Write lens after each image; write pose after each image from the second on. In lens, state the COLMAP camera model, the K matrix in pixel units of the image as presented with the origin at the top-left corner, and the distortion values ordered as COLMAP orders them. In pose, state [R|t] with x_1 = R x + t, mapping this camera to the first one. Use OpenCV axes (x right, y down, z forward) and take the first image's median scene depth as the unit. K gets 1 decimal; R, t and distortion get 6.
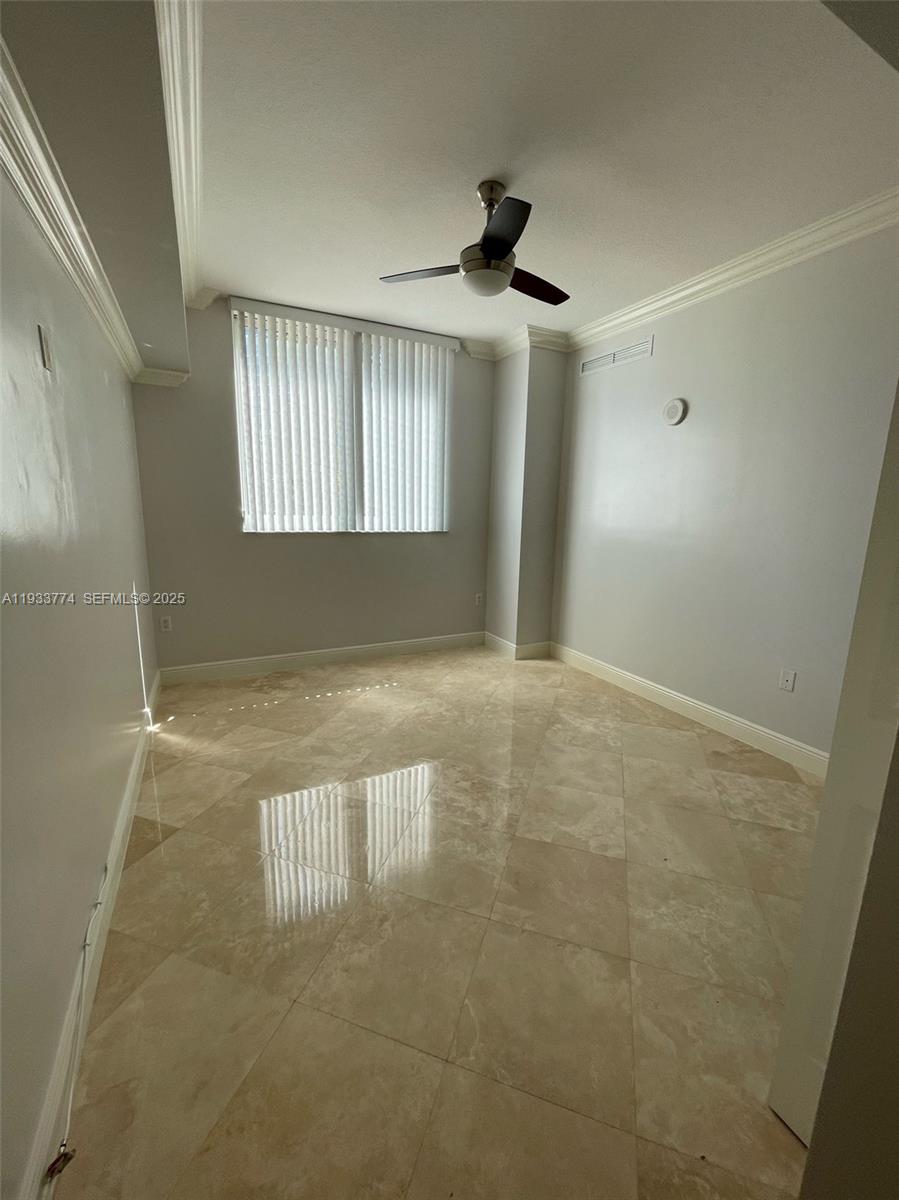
lens RADIAL K [[484.0, 0, 446.3], [0, 484.0, 599.0], [0, 0, 1]] dist [-0.008549, 0.000149]
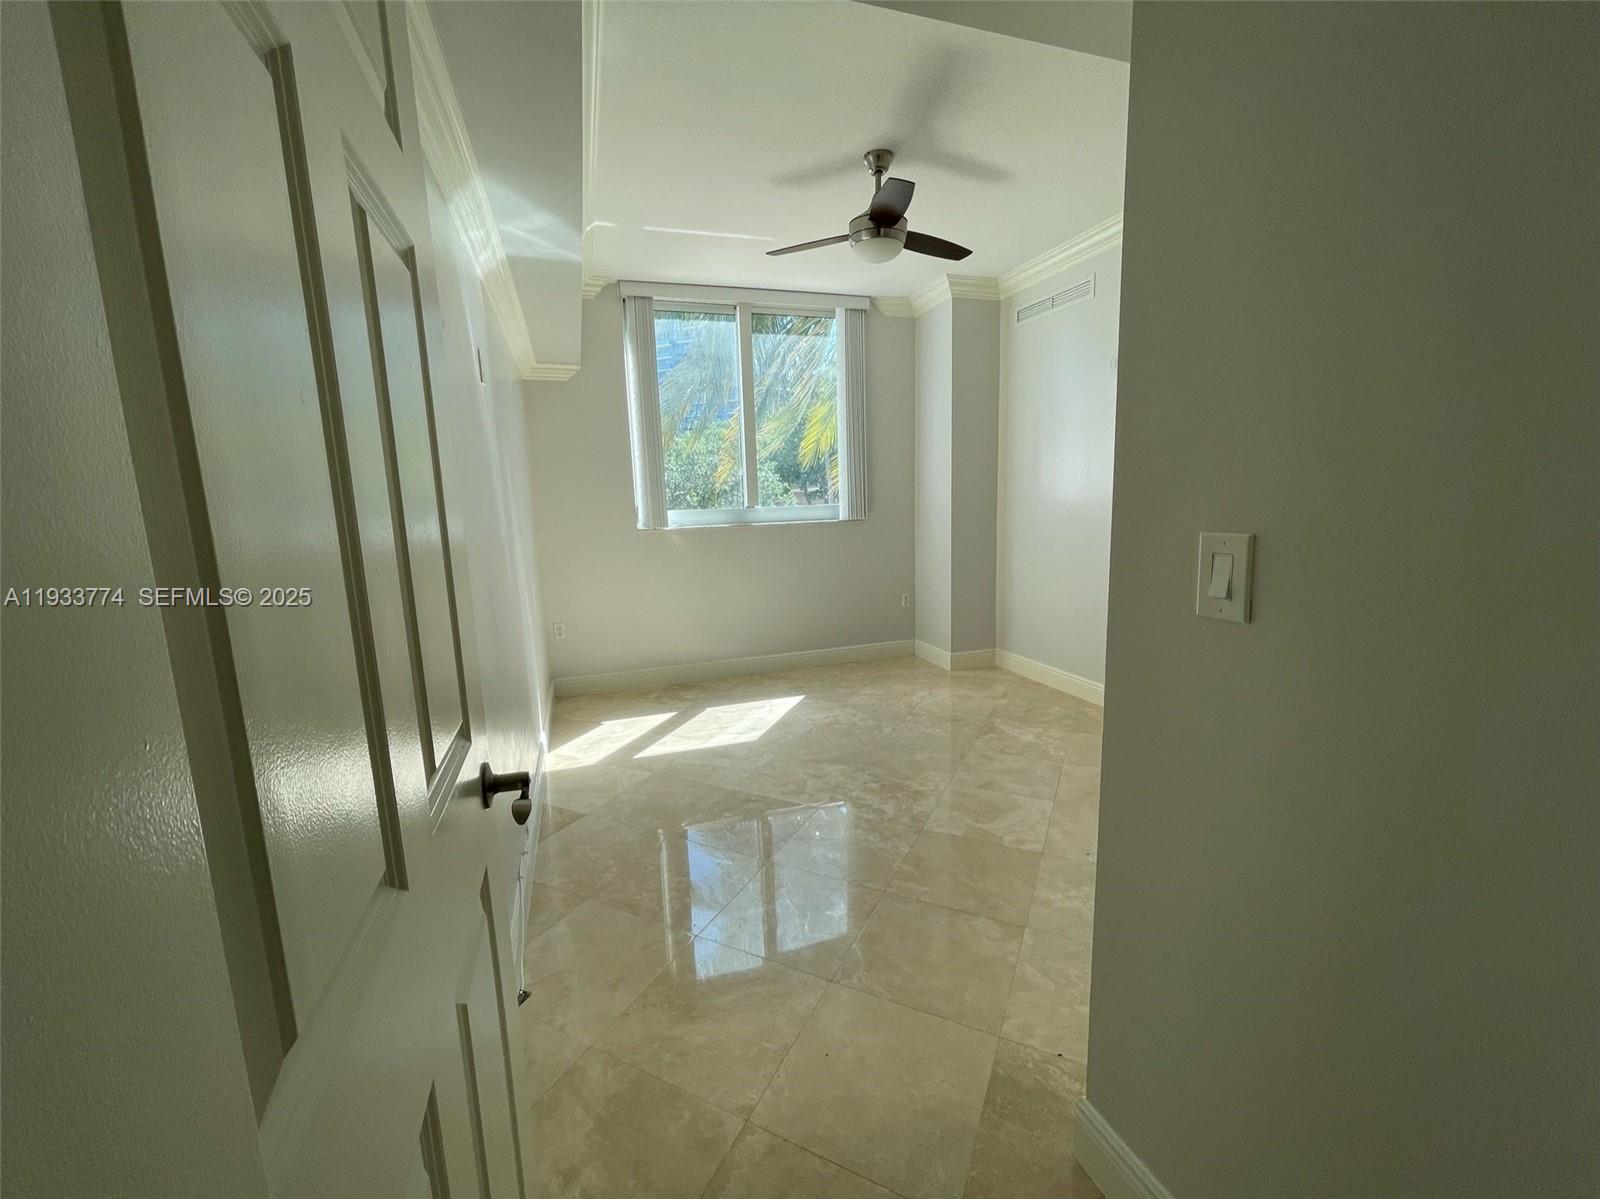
lens RADIAL K [[647.1, 0, 791.5], [0, 647.1, 599.7], [0, 0, 1]] dist [-0.000454, 0.000548]
pose [[0.988068, -0.031527, -0.150758, 0.070721], [0.026043, 0.998930, -0.038217, 0.064892], [0.151802, 0.033835, 0.987832, -0.221560]]
